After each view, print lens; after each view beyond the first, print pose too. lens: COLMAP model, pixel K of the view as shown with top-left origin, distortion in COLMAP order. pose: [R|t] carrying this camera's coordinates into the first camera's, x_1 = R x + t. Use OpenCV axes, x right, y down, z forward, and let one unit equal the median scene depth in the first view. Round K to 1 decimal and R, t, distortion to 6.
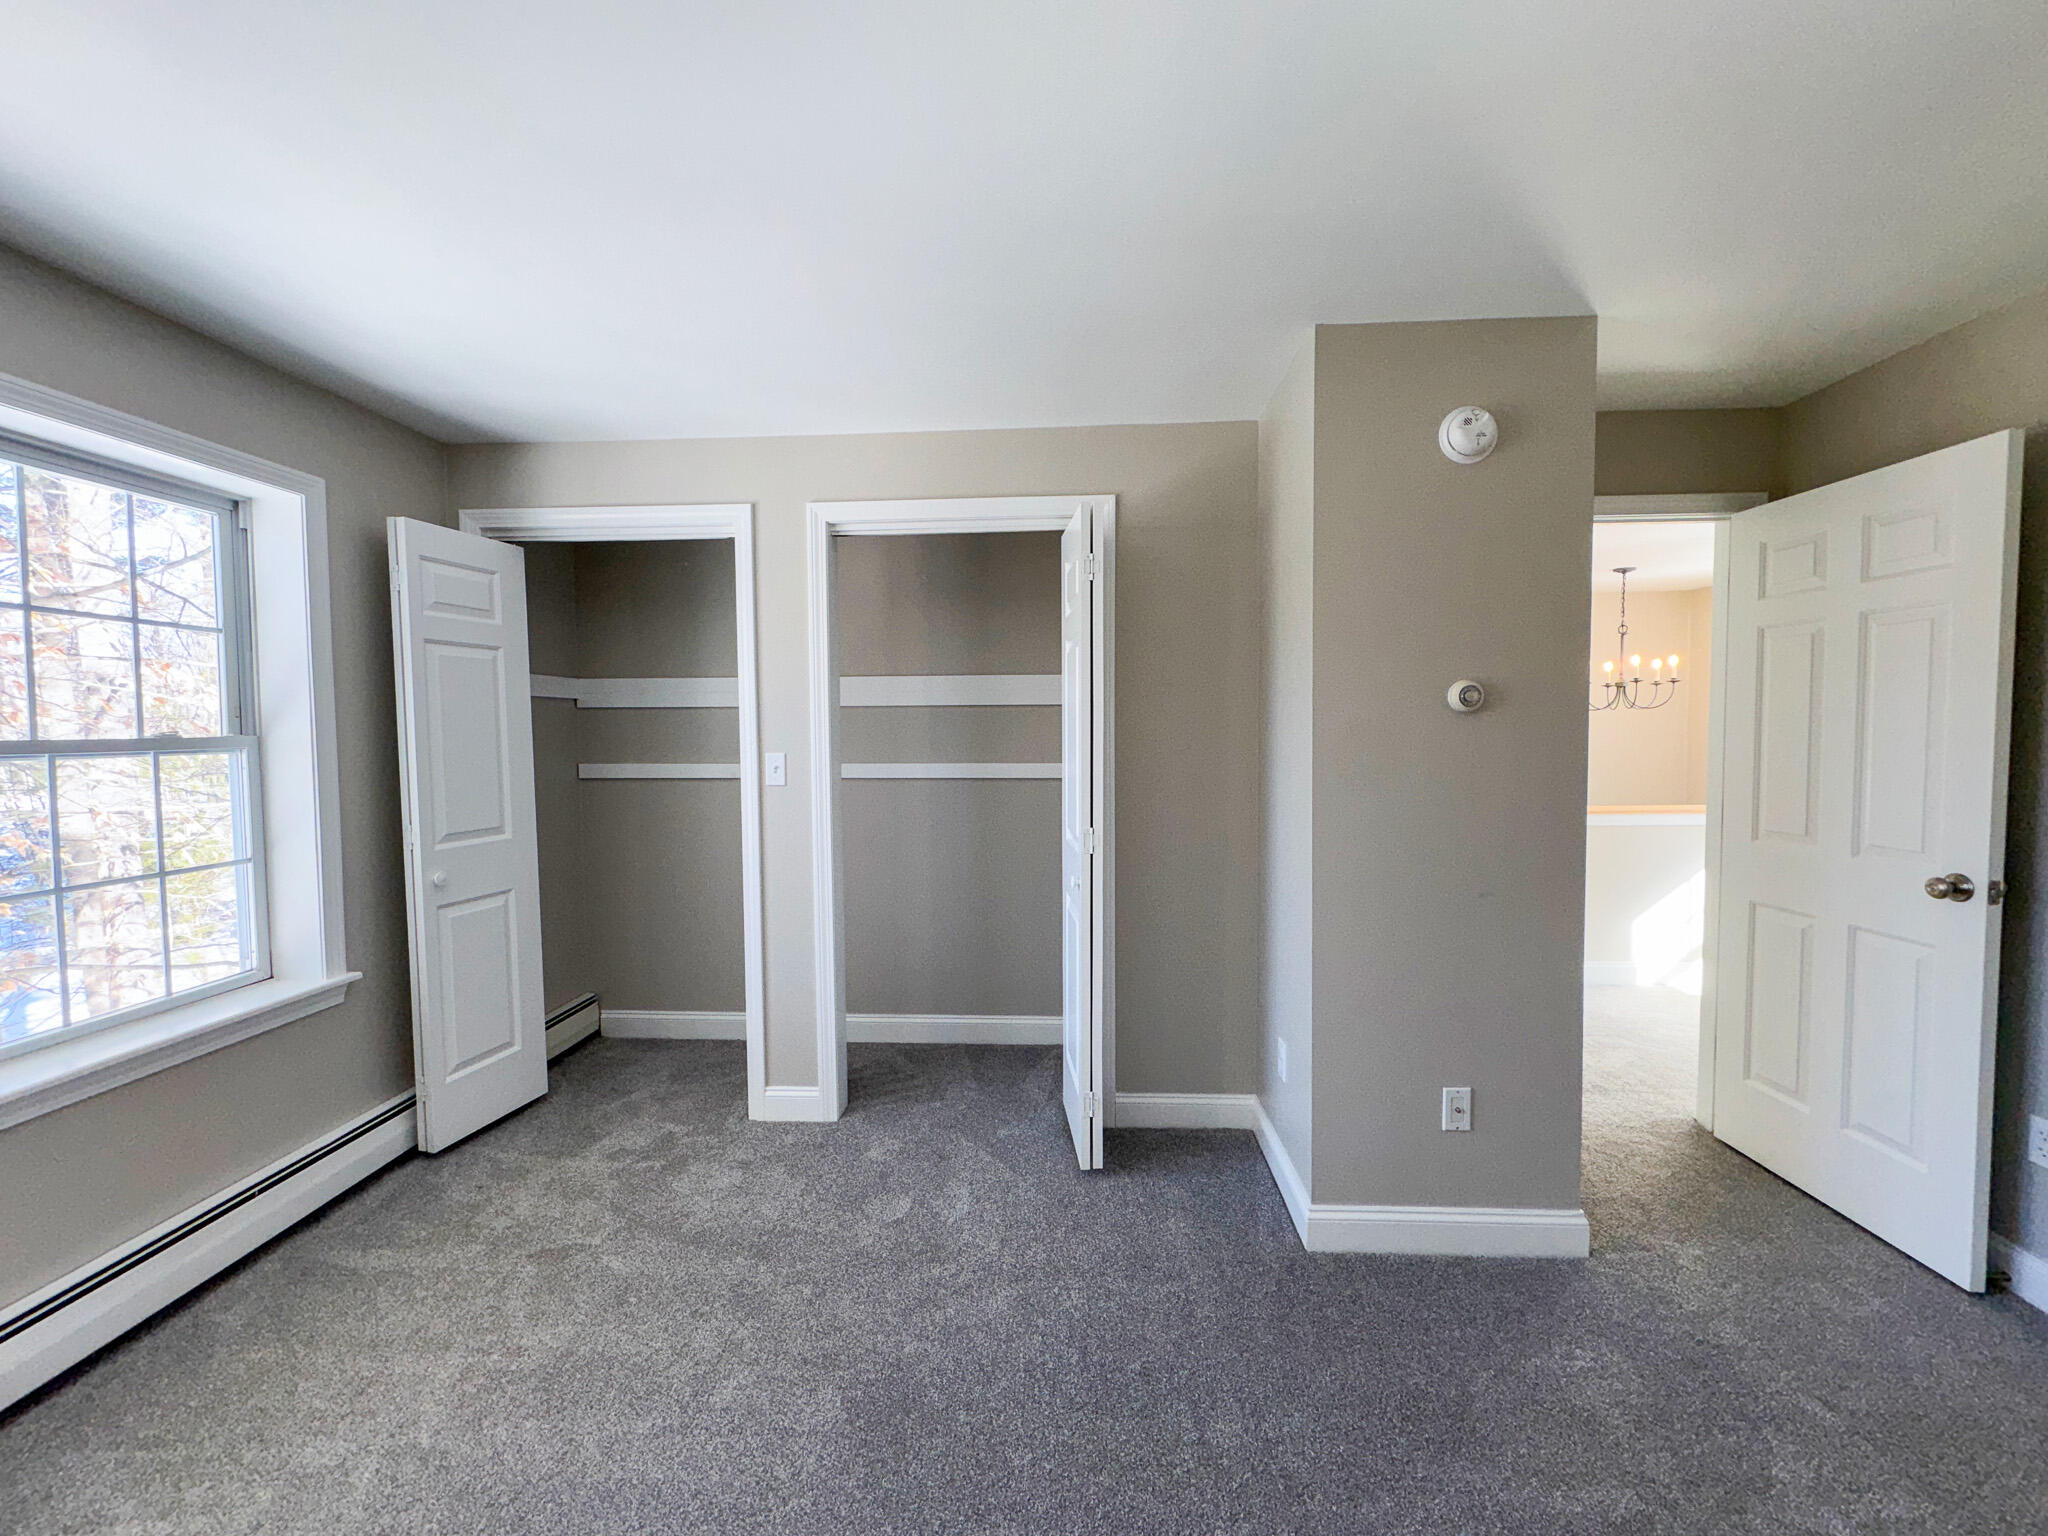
lens RADIAL K [[825.6, 0, 1024.0], [0, 825.6, 768.0], [0, 0, 1]] dist [-0.004125, 0.000014]
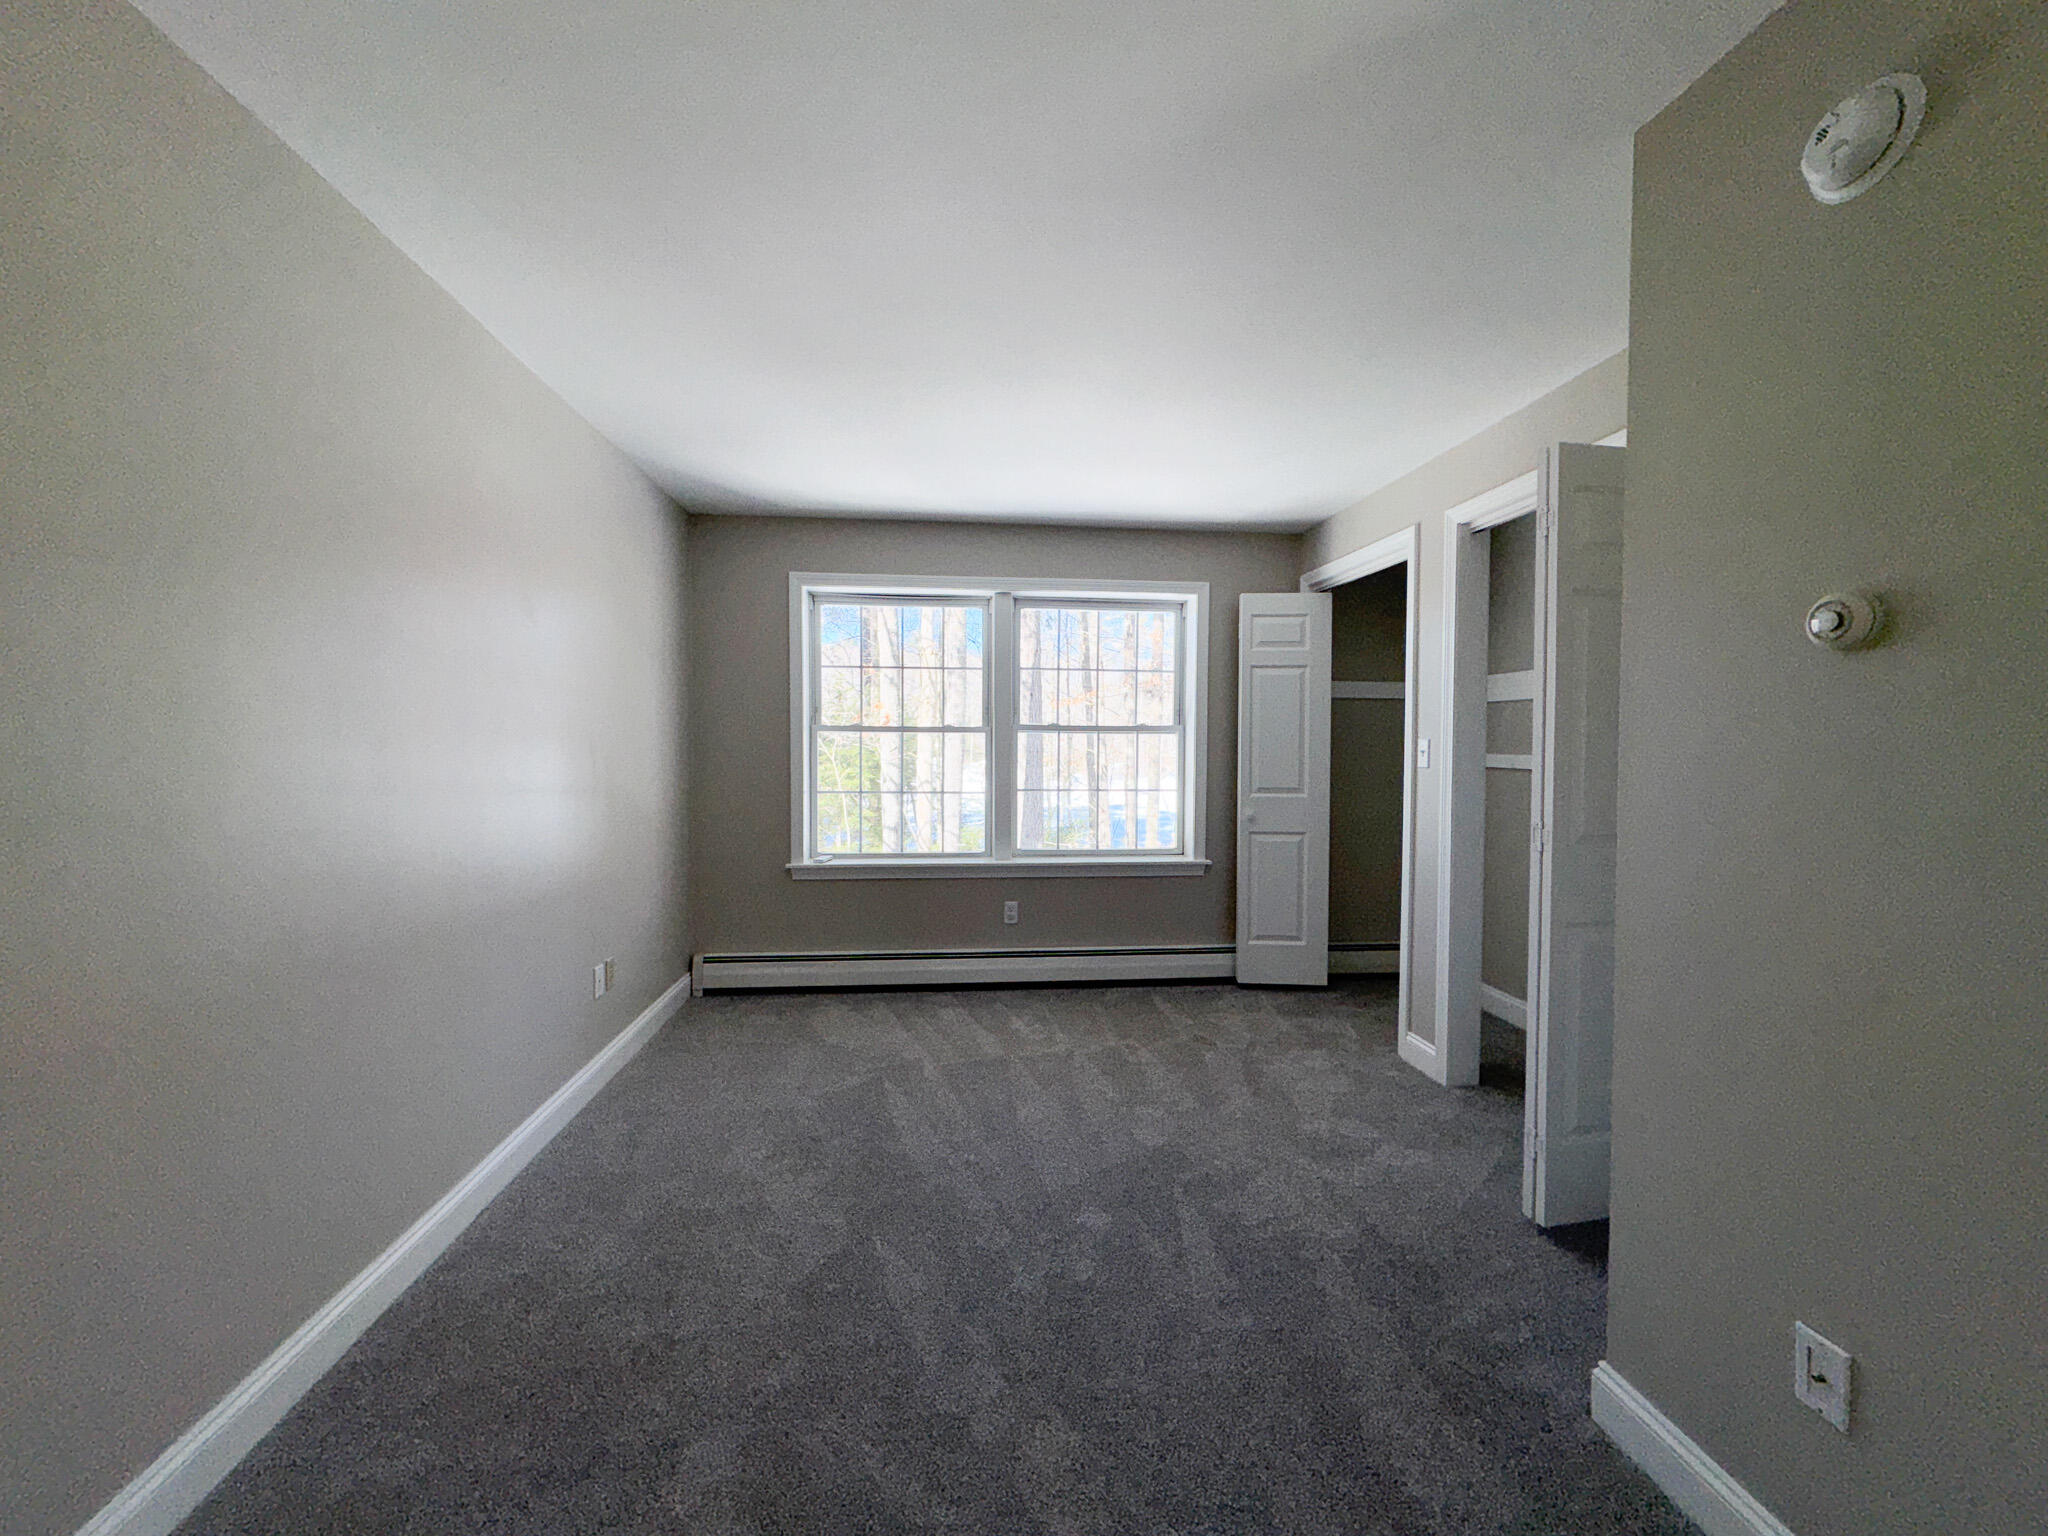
lens RADIAL K [[825.6, 0, 1024.0], [0, 825.6, 768.0], [0, 0, 1]] dist [-0.004125, 0.000014]
pose [[0.157562, 0.038172, -0.986771, 0.799749], [-0.058706, 0.997847, 0.029227, 0.023331], [0.985763, 0.053325, 0.159463, 0.304948]]
